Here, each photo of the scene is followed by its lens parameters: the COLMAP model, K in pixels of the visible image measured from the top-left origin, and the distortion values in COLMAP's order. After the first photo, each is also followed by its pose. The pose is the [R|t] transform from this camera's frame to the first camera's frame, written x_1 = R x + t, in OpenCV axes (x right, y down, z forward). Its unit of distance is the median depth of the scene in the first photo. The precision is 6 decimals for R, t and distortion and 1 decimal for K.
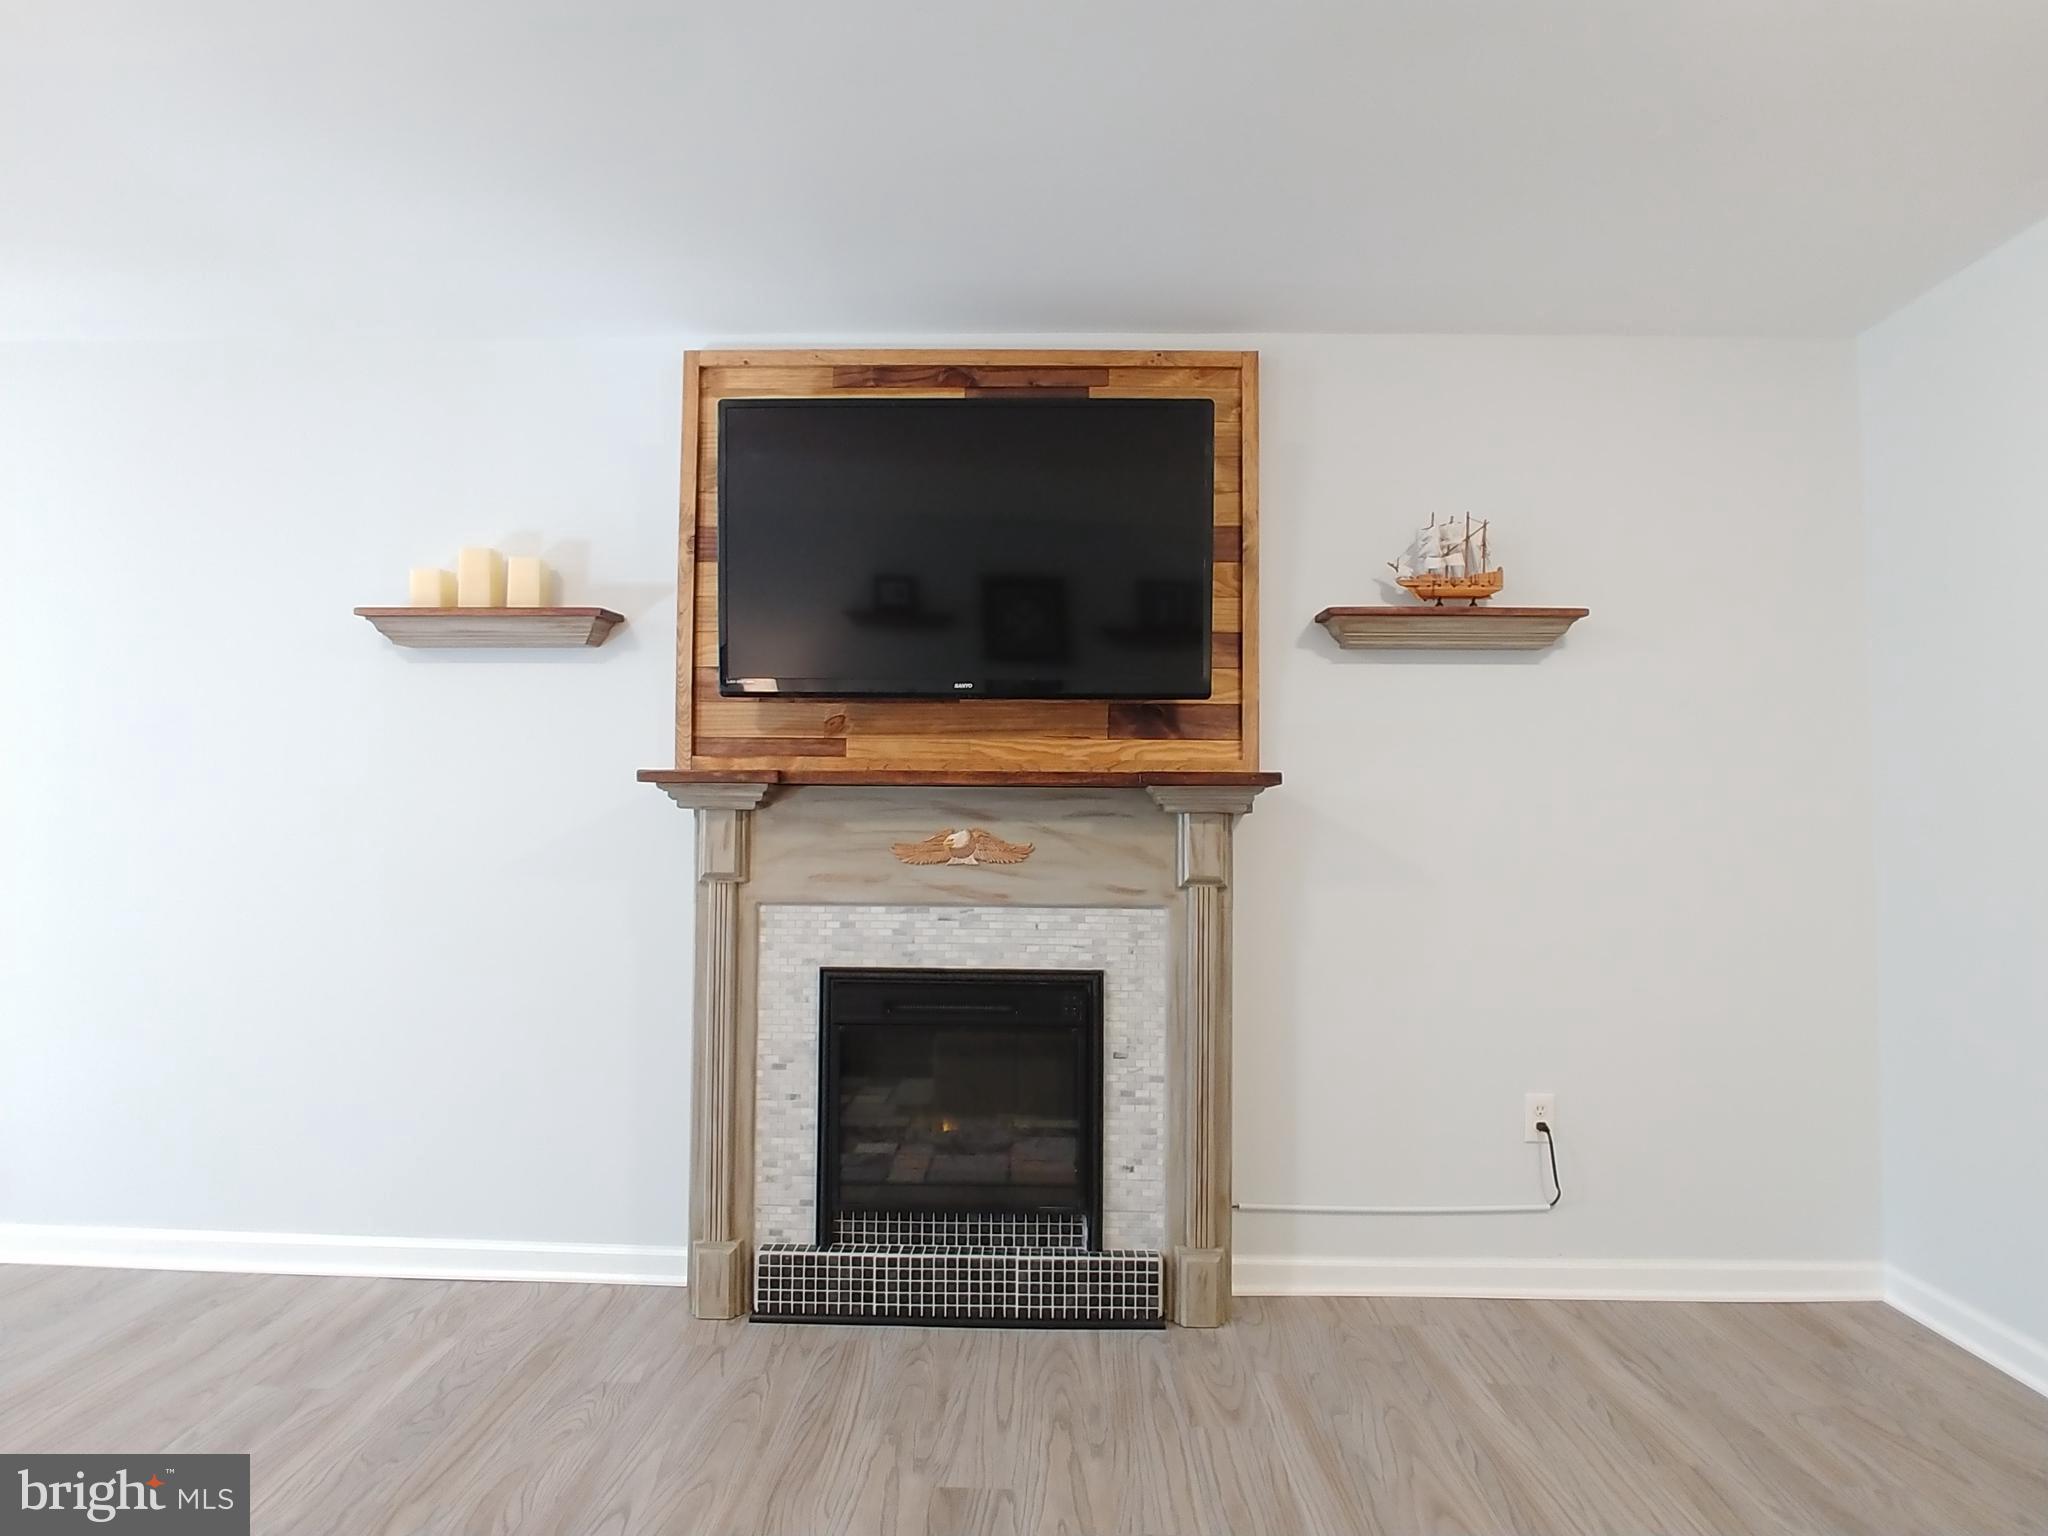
lens RADIAL K [[1131.5, 0, 1024.0], [0, 1131.5, 768.0], [0, 0, 1]] dist [-0.032204, 0.001045]
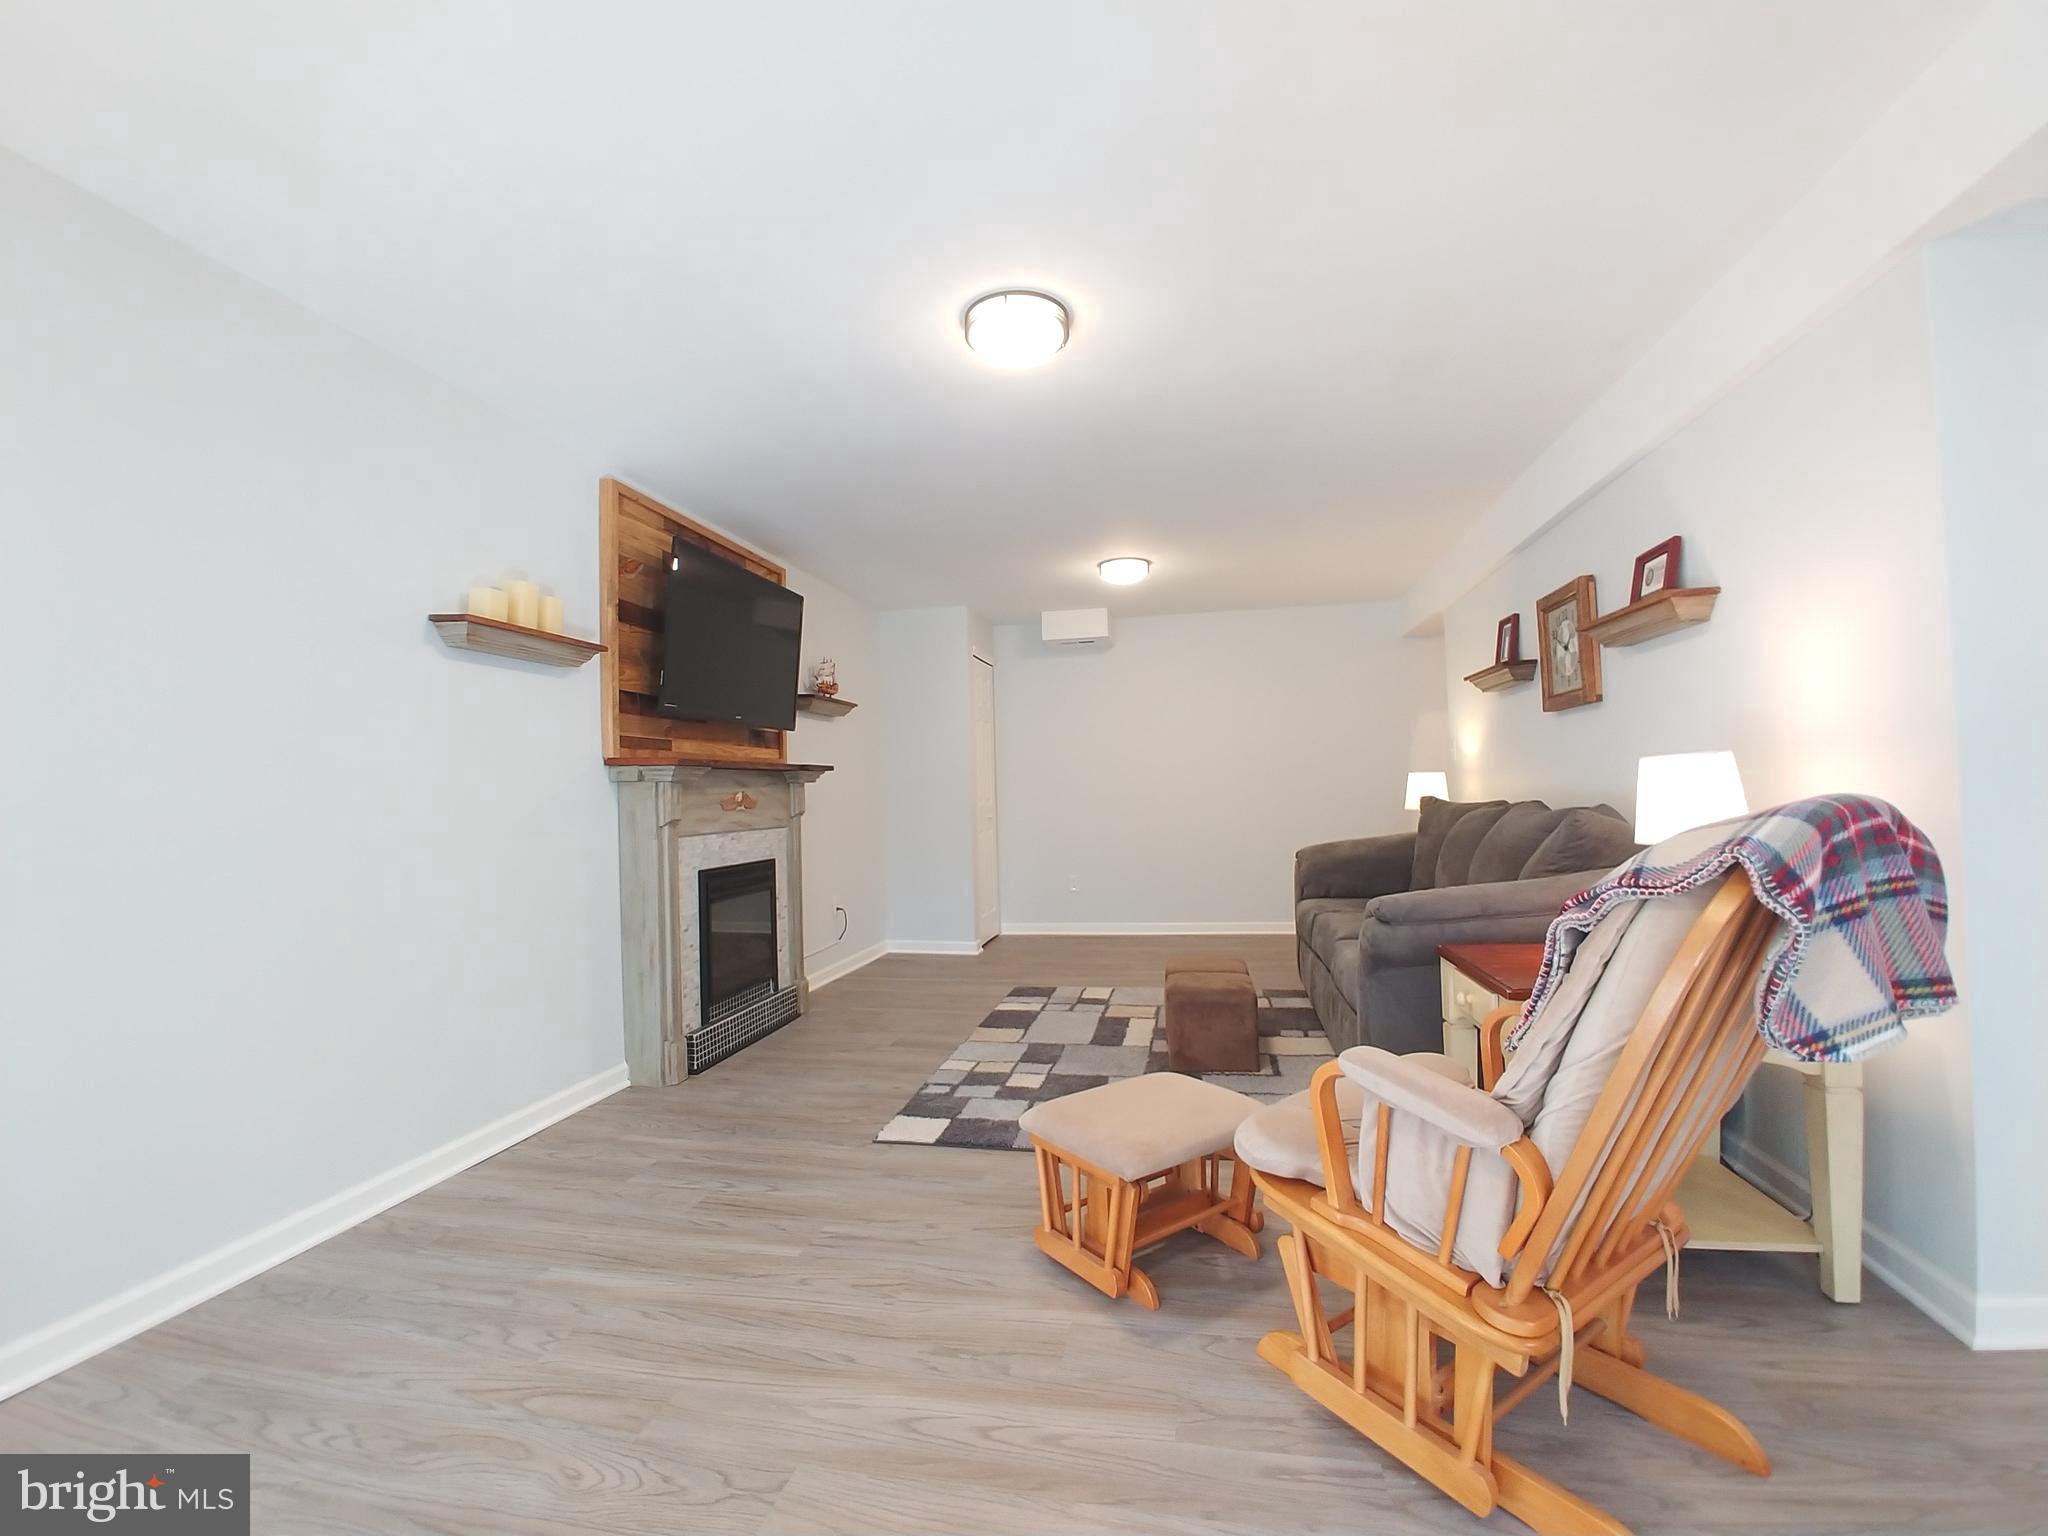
lens RADIAL K [[894.6, 0, 1036.3], [0, 894.6, 759.4], [0, 0, 1]] dist [-0.023028, 0.000311]
pose [[0.174914, 0.021958, 0.984339, -1.468514], [-0.021218, 0.999603, -0.018528, 0.016816], [-0.984355, -0.017644, 0.175311, 0.236171]]
